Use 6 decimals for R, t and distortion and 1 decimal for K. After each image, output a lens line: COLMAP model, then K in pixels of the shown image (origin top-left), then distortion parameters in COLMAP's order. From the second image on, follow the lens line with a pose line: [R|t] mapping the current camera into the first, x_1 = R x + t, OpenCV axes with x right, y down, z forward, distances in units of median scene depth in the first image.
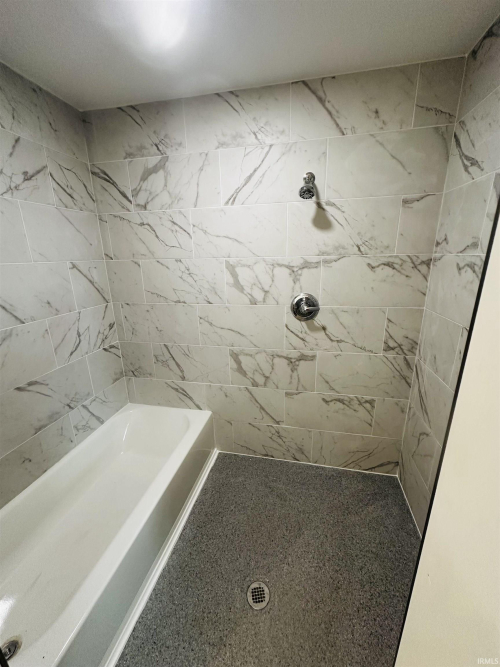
lens RADIAL K [[267.5, 0, 250.0], [0, 267.5, 333.5], [0, 0, 1]] dist [-0.000960, 0.000298]
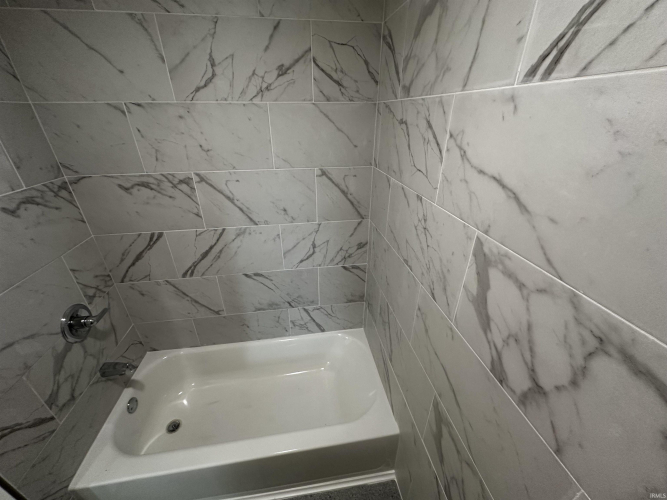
lens RADIAL K [[267.5, 0, 330.1], [0, 267.5, 250.0], [0, 0, 1]] dist [-0.000960, 0.000298]
pose [[0.356901, 0.442018, -0.822947, 0.161125], [-0.267767, 0.892405, 0.363199, -0.352652], [0.894943, 0.090733, 0.436858, 0.674118]]
